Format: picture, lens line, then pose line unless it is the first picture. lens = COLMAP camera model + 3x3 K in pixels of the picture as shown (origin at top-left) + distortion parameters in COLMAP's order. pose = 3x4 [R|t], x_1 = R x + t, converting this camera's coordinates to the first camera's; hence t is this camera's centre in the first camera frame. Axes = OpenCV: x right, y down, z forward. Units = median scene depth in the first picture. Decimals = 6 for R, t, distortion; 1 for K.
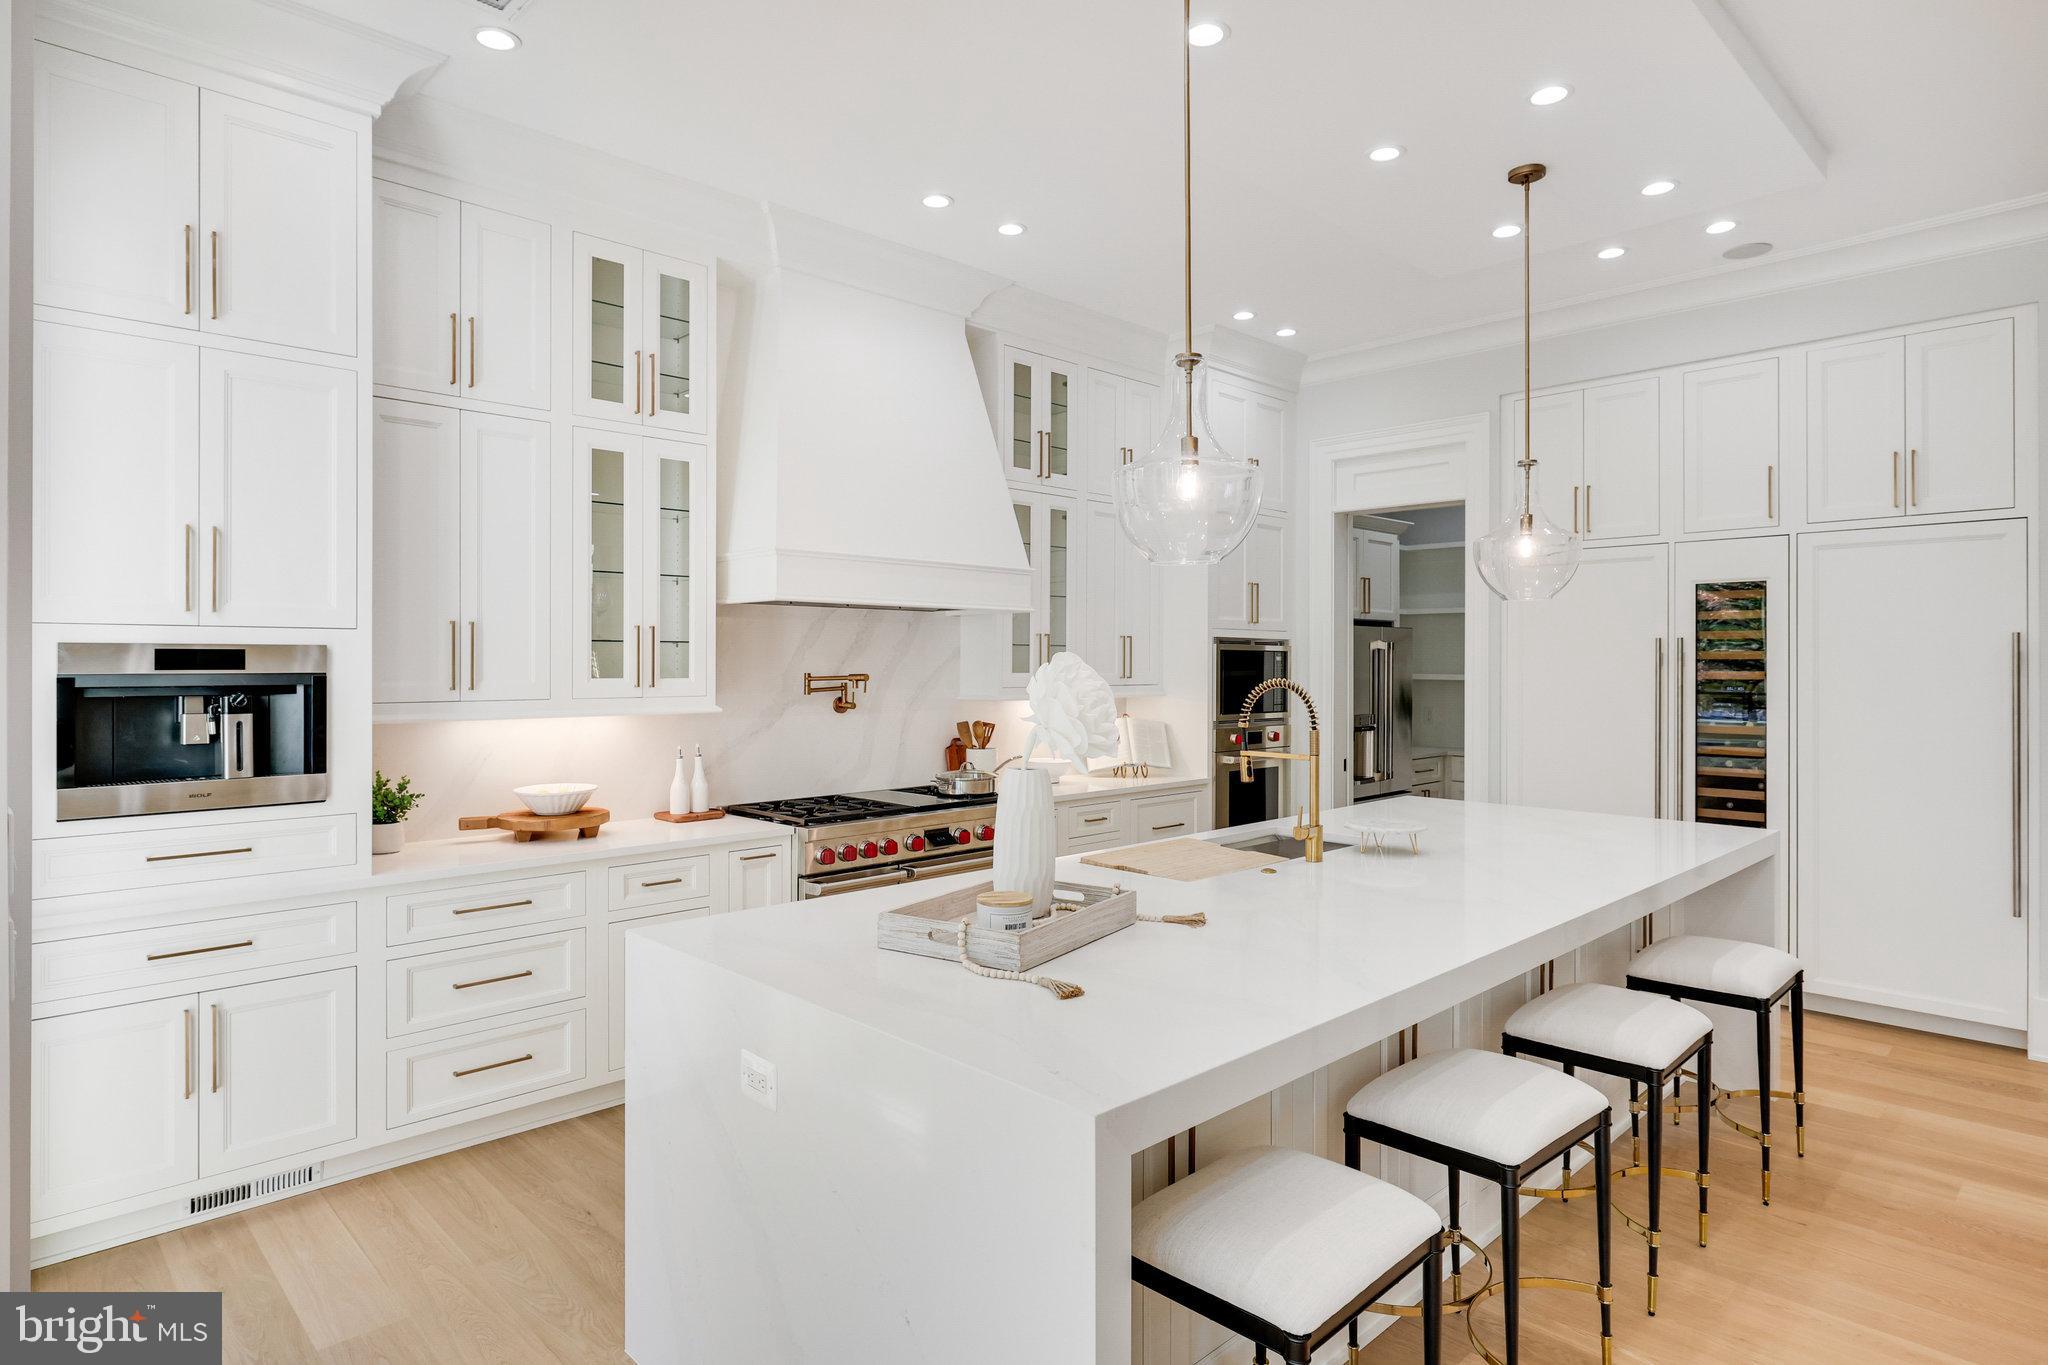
lens RADIAL K [[1133.9, 0, 1018.4], [0, 1133.9, 658.1], [0, 0, 1]] dist [-0.004370, 0.001645]
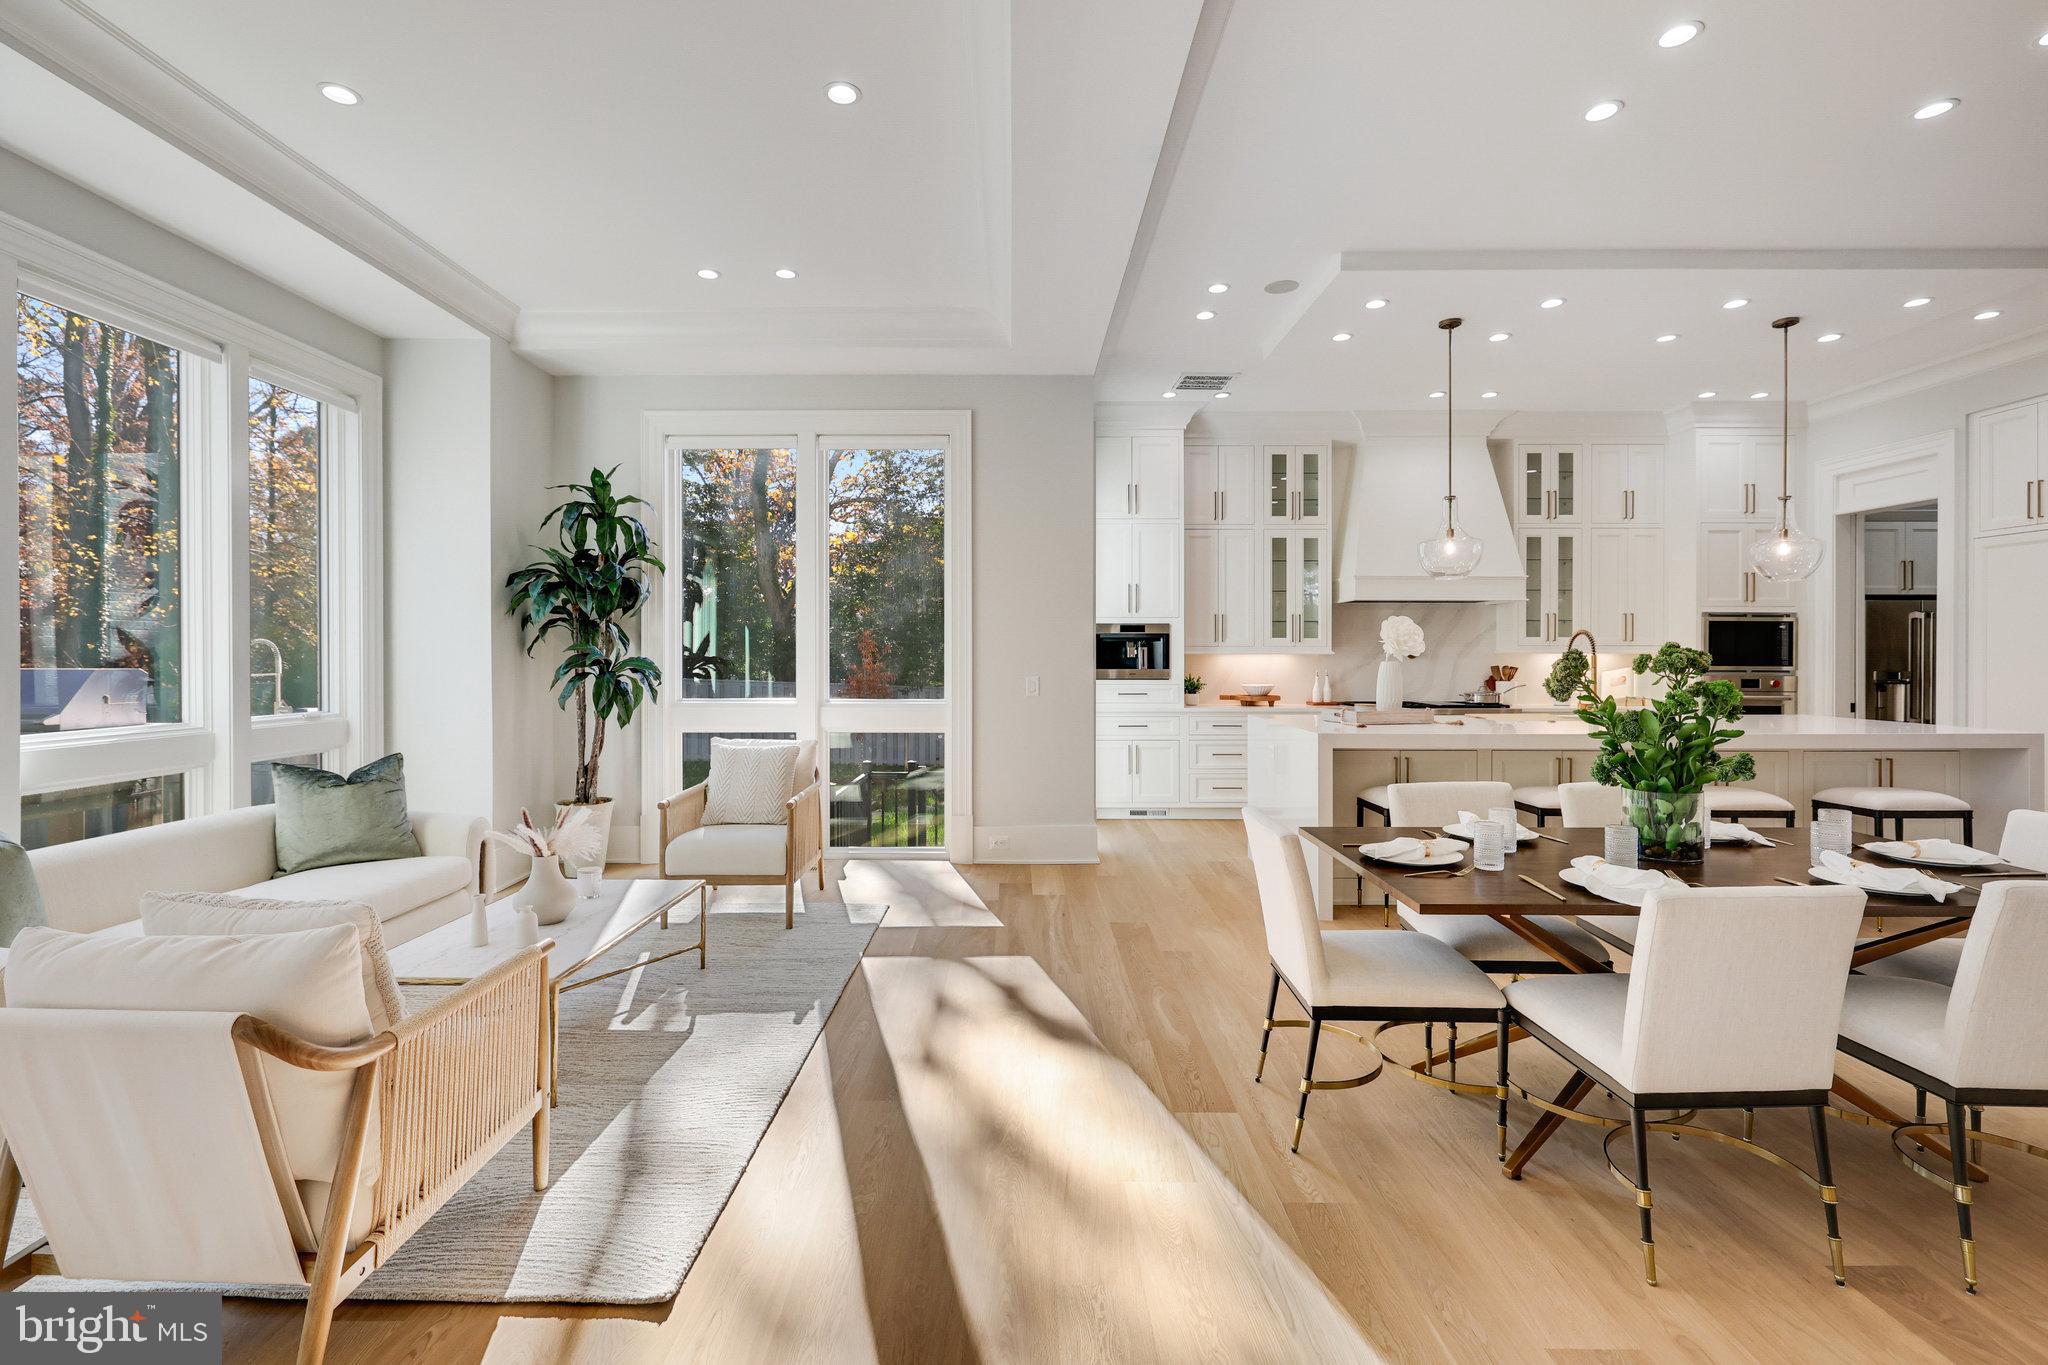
lens RADIAL K [[891.4, 0, 1014.5], [0, 891.4, 655.1], [0, 0, 1]] dist [0.000546, 0.000083]
pose [[0.712792, 0.000652, -0.701375, 0.506971], [0.002251, 0.999992, 0.003218, 0.045049], [0.701372, -0.003872, 0.712785, -0.643107]]
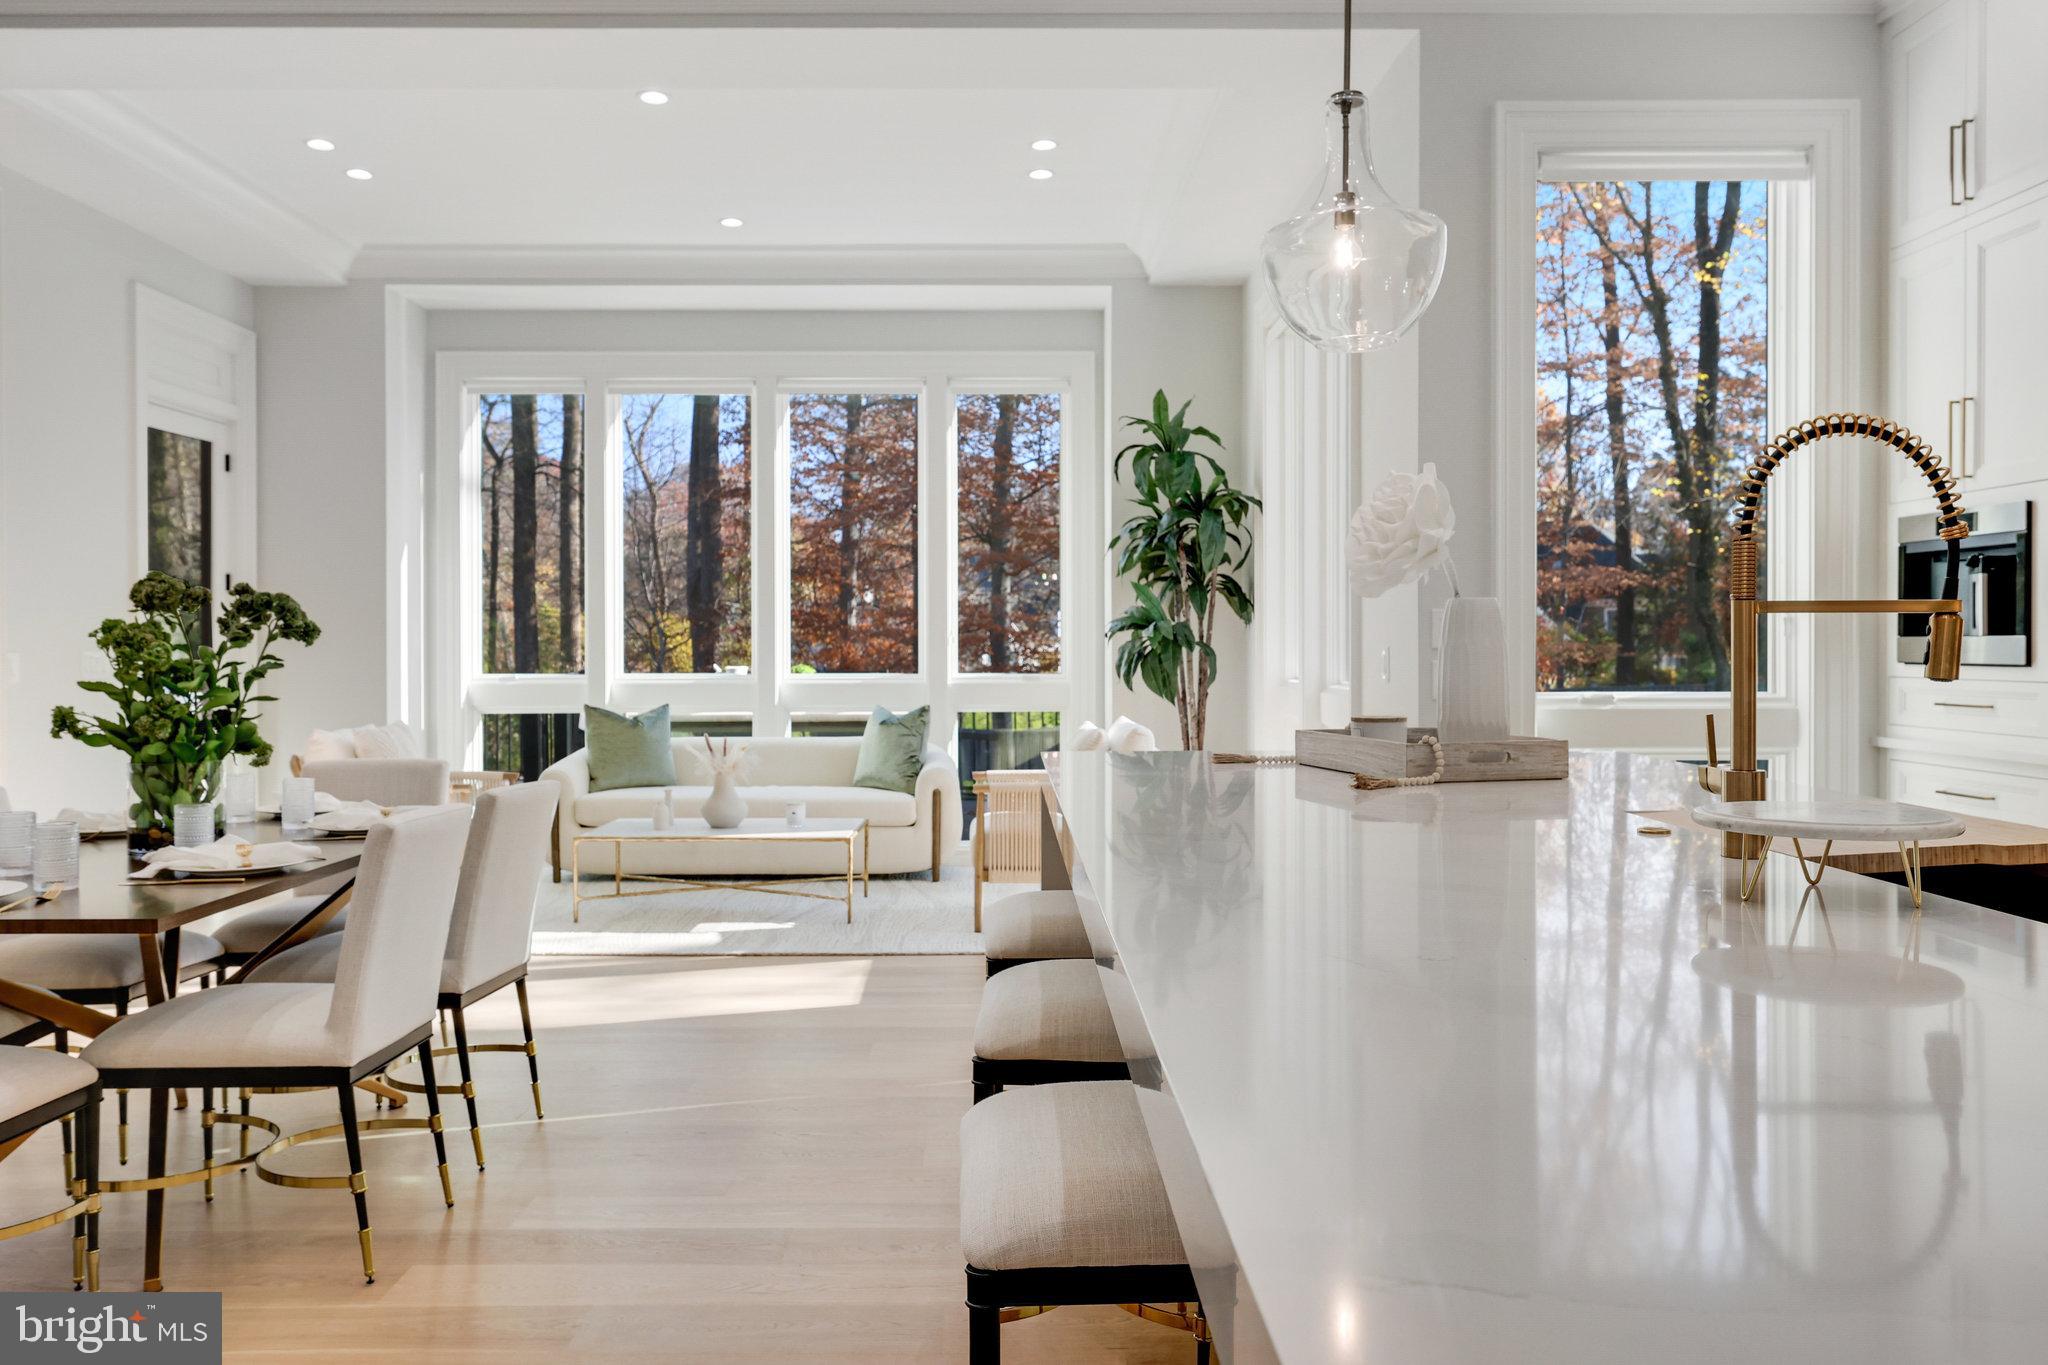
lens RADIAL K [[1544.0, 0, 1012.9], [0, 1544.0, 655.1], [0, 0, 1]] dist [0.013180, -0.013000]
pose [[-0.690380, 0.008557, -0.723397, 0.686696], [0.007192, 0.999962, 0.004966, 0.080166], [0.723411, -0.001774, -0.690415, 0.976718]]
